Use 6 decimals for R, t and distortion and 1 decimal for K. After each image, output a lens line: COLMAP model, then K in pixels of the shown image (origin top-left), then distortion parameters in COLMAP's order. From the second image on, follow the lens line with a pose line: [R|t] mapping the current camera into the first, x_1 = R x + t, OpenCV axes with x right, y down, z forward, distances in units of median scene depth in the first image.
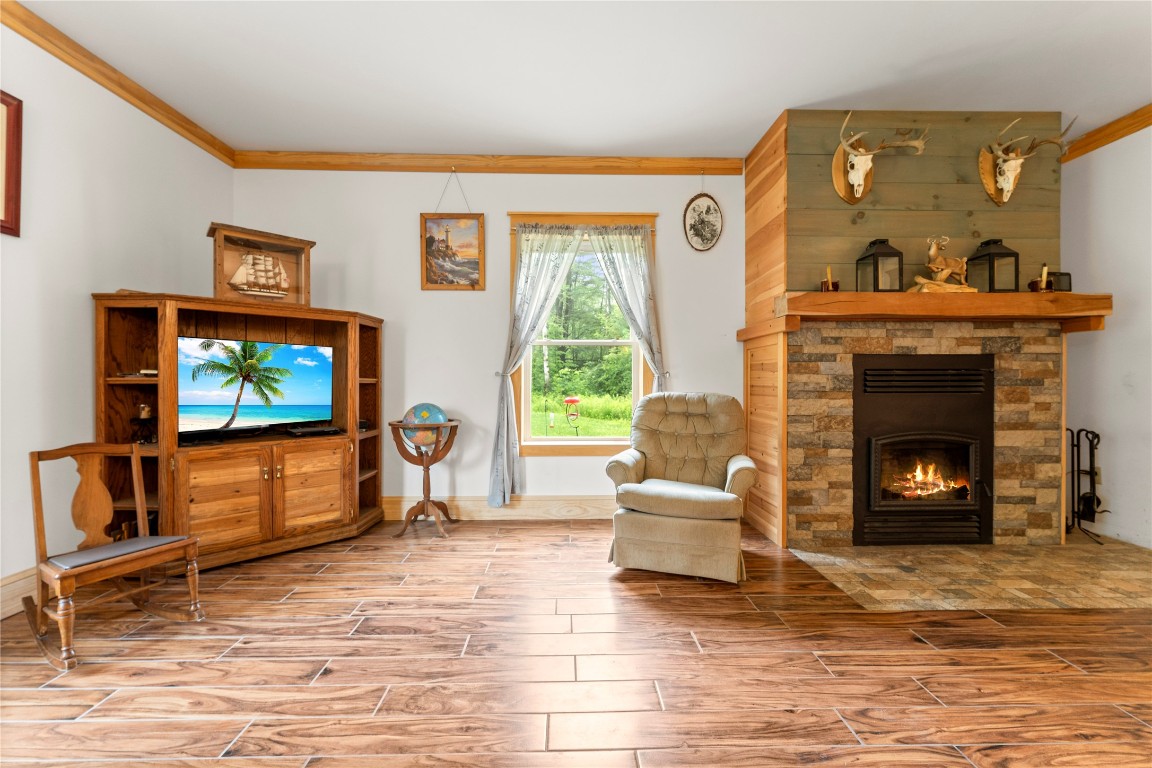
lens RADIAL K [[458.9, 0, 574.6], [0, 458.9, 384.4], [0, 0, 1]] dist [-0.001332, 0.000436]
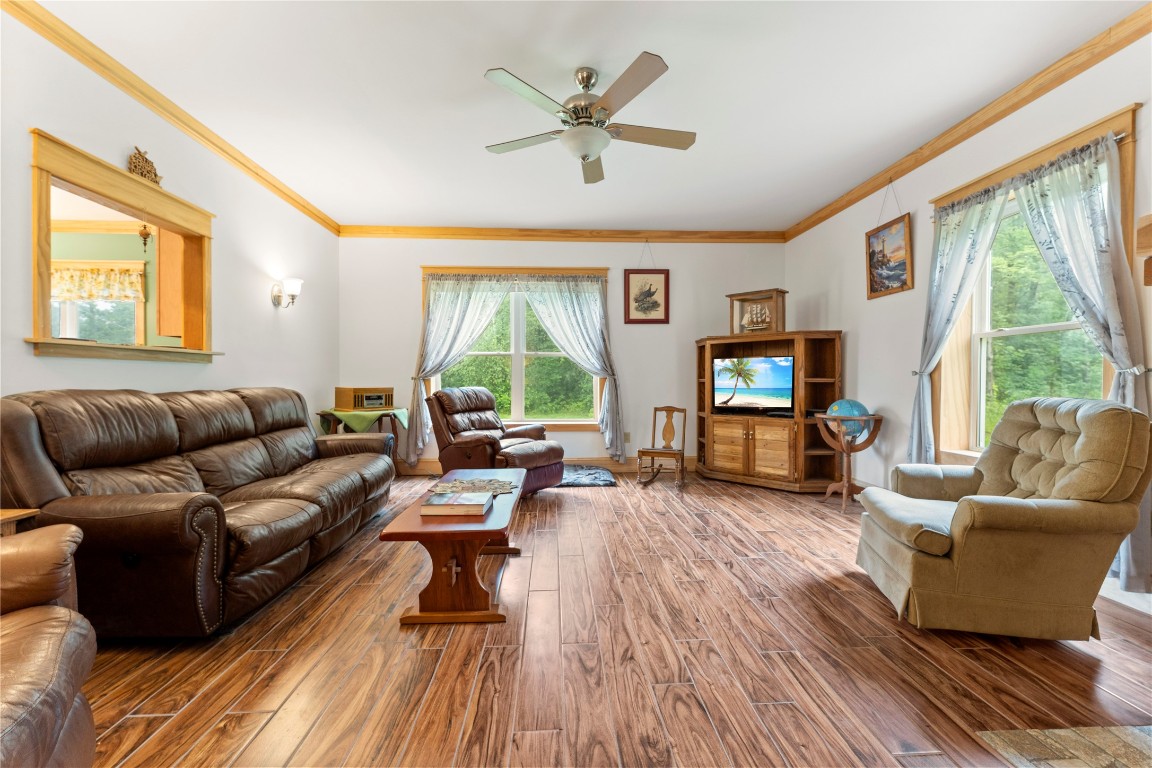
lens RADIAL K [[458.9, 0, 578.1], [0, 458.9, 381.5], [0, 0, 1]] dist [-0.001332, 0.000436]
pose [[0.033372, 0.001918, -0.999441, 0.922164], [-0.007195, 0.999973, 0.001678, -0.002072], [0.999417, 0.007135, 0.033385, 0.297529]]
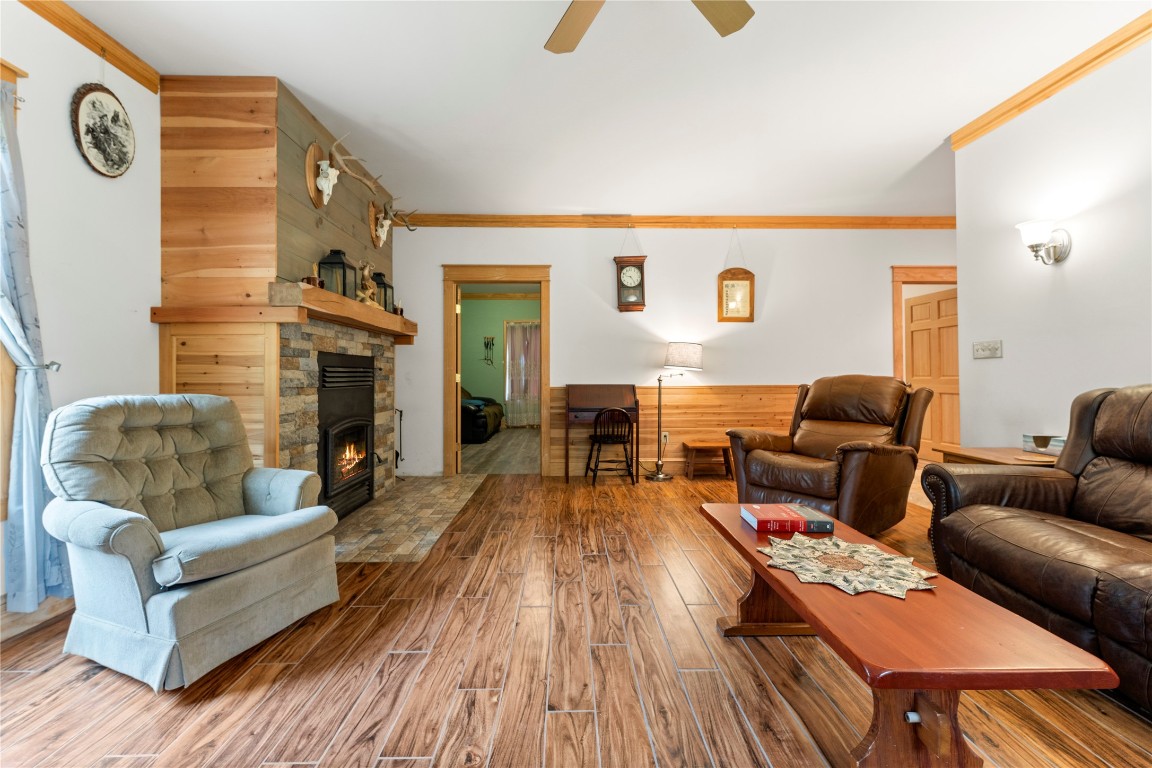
lens RADIAL K [[458.9, 0, 573.3], [0, 458.9, 372.7], [0, 0, 1]] dist [-0.001332, 0.000436]
pose [[0.005259, 0.008414, 0.999951, -0.433727], [0.012769, 0.999883, -0.008480, -0.000888], [-0.999905, 0.012813, 0.005150, 0.414223]]
